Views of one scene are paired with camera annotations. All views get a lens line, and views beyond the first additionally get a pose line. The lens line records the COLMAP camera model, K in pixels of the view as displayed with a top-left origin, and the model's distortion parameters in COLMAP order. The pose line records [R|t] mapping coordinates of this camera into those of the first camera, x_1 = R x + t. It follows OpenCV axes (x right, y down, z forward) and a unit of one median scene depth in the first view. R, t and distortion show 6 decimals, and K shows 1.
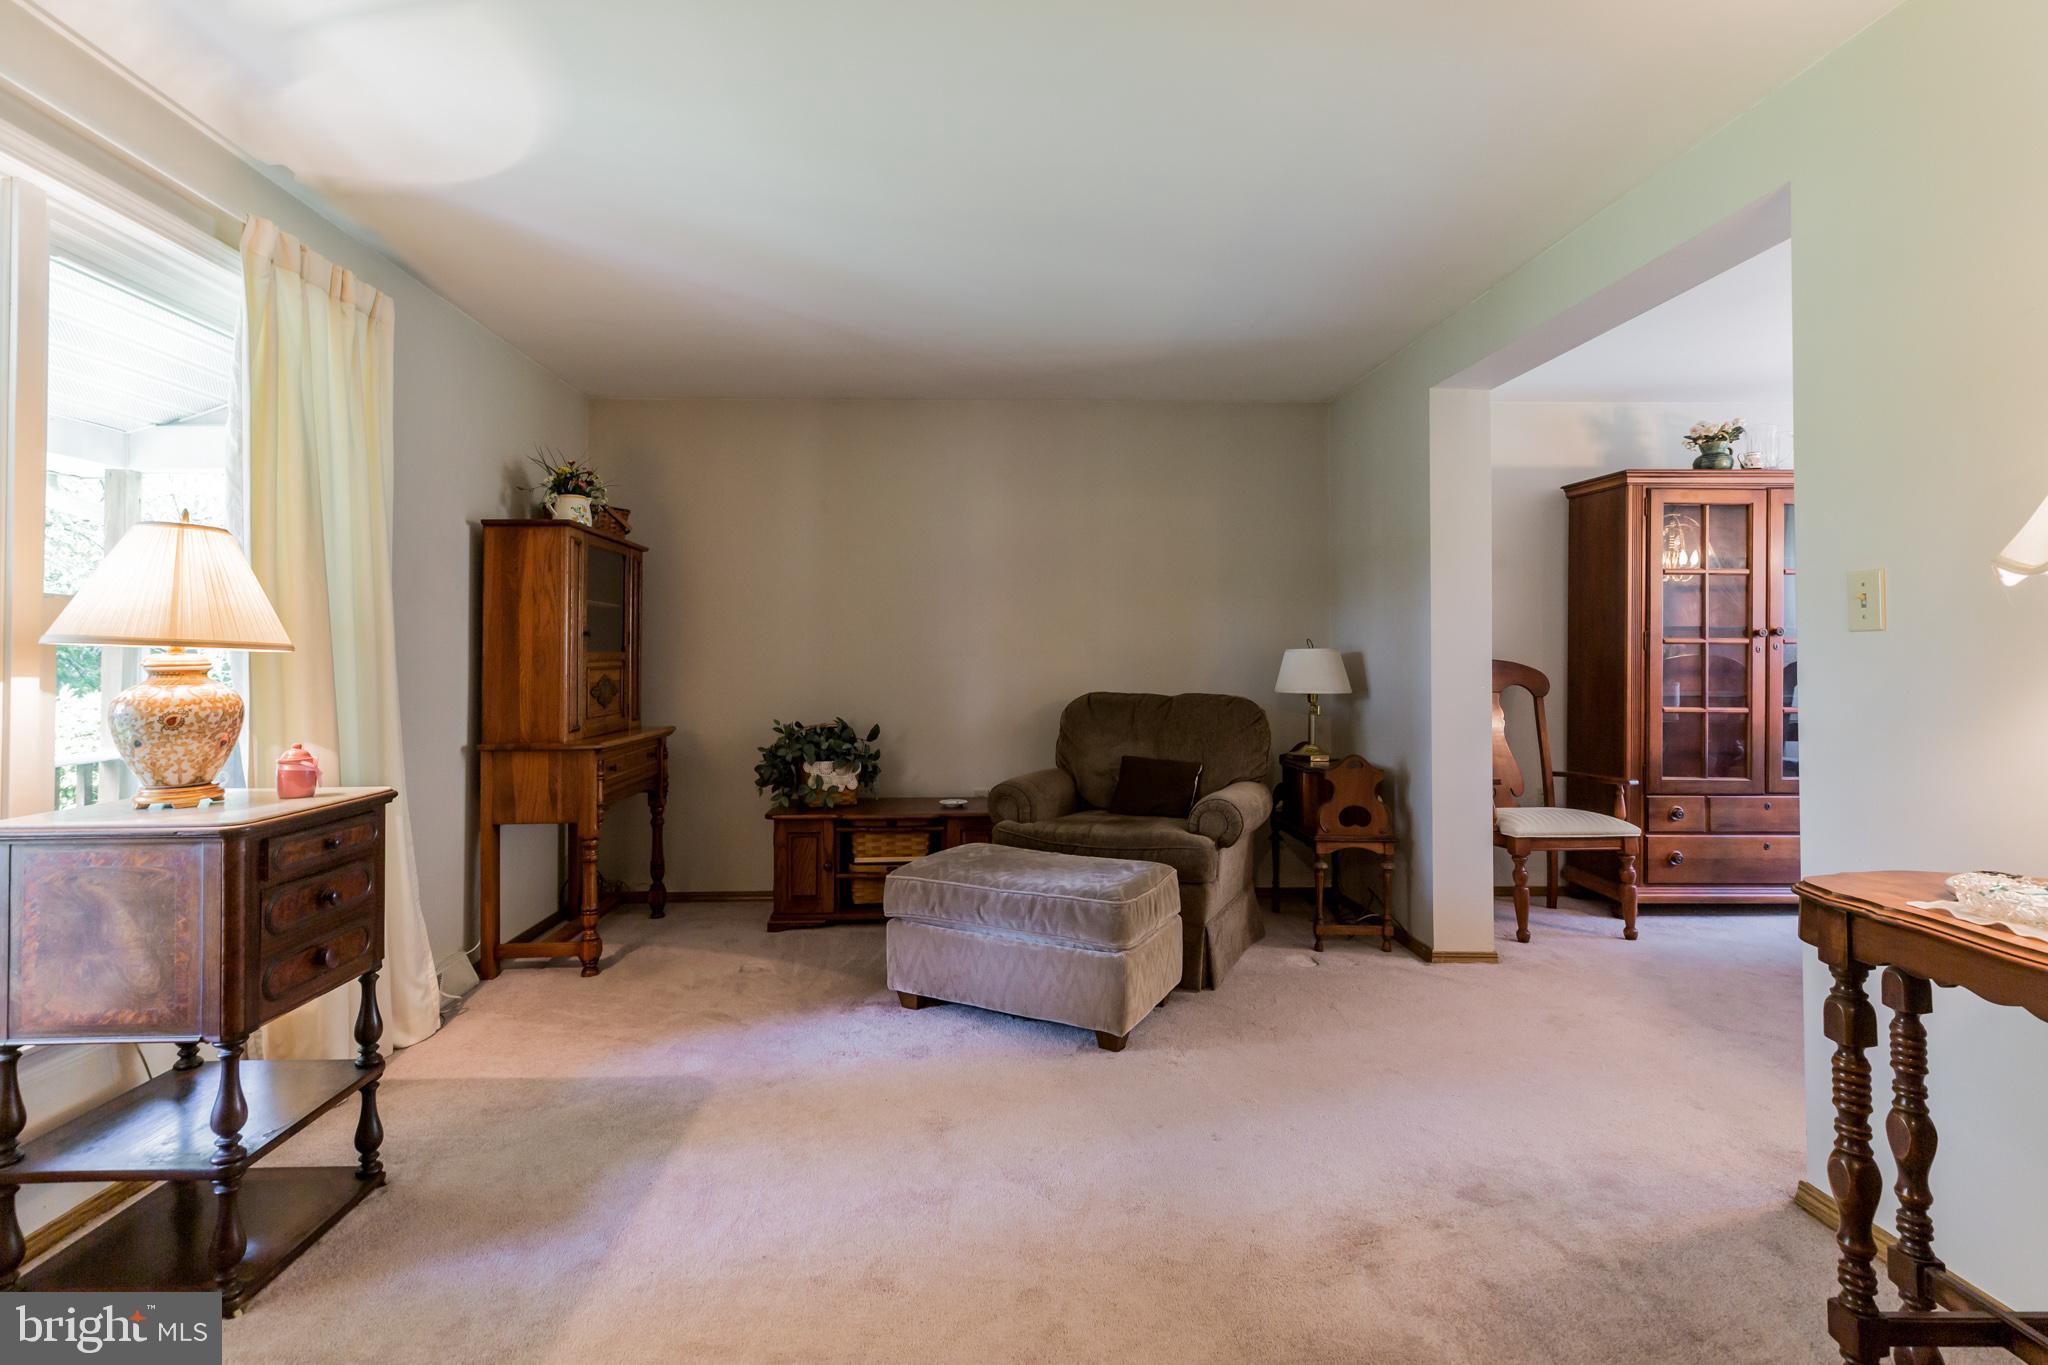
lens RADIAL K [[936.3, 0, 1022.6], [0, 936.3, 672.2], [0, 0, 1]] dist [0.004614, 0.000498]
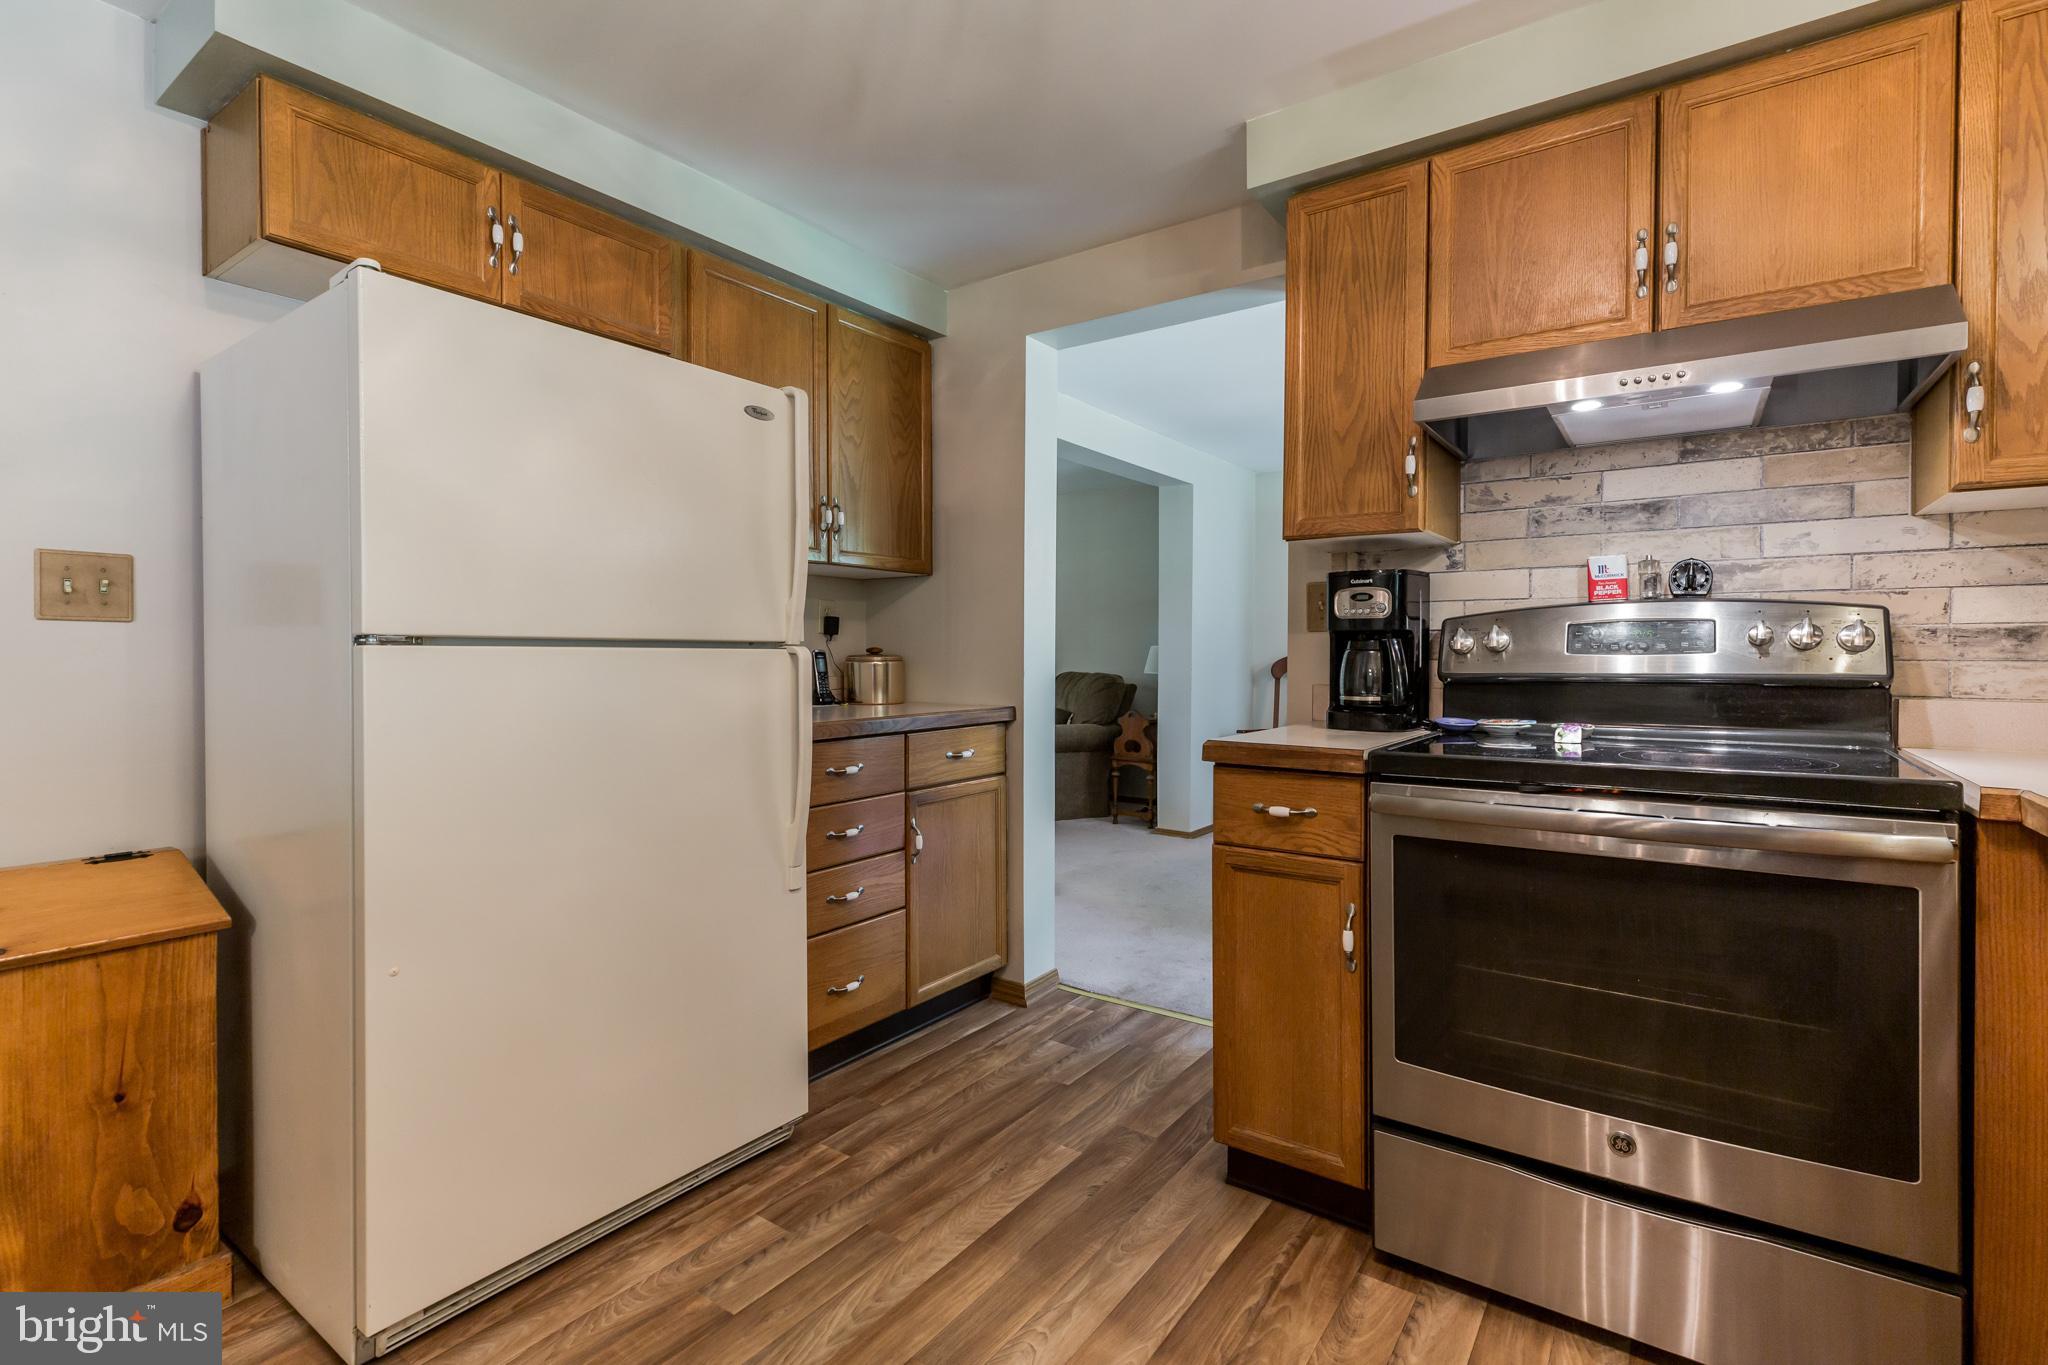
lens RADIAL K [[936.3, 0, 1021.1], [0, 936.3, 660.5], [0, 0, 1]] dist [0.004614, 0.000498]
pose [[0.778040, 0.005073, -0.628194, 1.124372], [-0.001210, 0.999978, 0.006577, -0.010164], [0.628214, -0.004357, 0.778029, -0.388857]]
